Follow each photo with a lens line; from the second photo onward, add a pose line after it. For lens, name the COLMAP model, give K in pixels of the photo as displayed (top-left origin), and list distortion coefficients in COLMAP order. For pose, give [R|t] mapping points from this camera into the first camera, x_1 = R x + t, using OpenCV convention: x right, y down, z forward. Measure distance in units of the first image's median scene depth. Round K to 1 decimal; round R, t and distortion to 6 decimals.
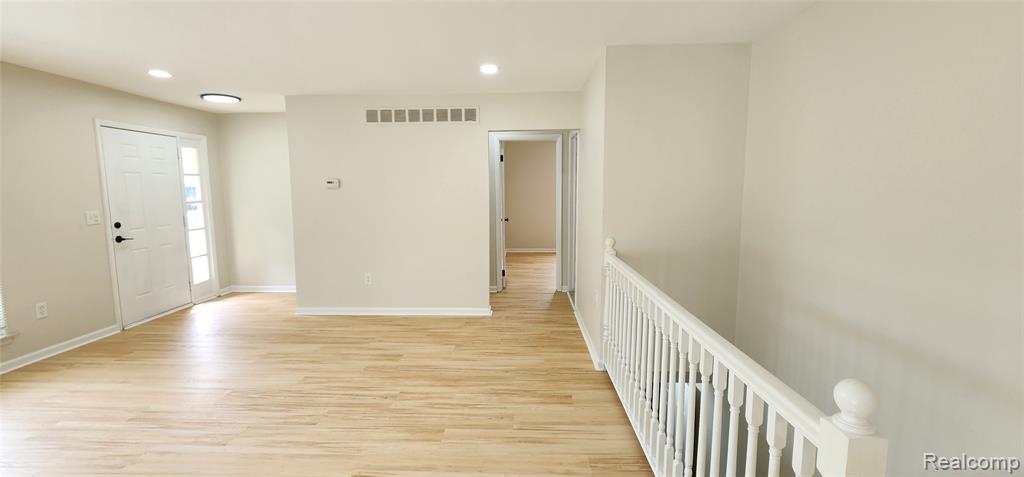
lens RADIAL K [[420.3, 0, 506.1], [0, 420.3, 236.2], [0, 0, 1]] dist [0.001492, 0.002133]
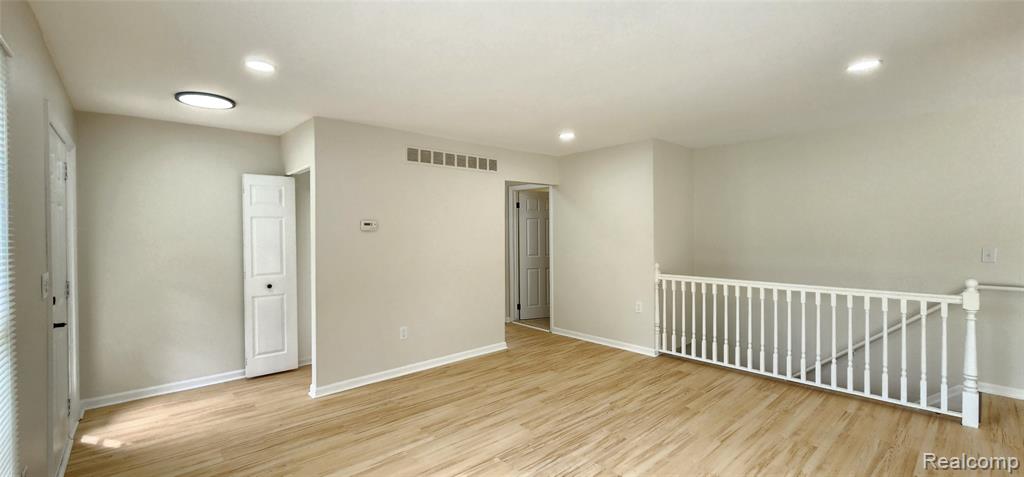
lens RADIAL K [[420.3, 0, 507.2], [0, 420.3, 234.7], [0, 0, 1]] dist [0.001492, 0.002133]
pose [[0.721774, -0.006611, 0.692098, -0.991712], [0.086571, 0.992964, -0.080798, -0.016862], [-0.686694, 0.118234, 0.717267, 0.244538]]
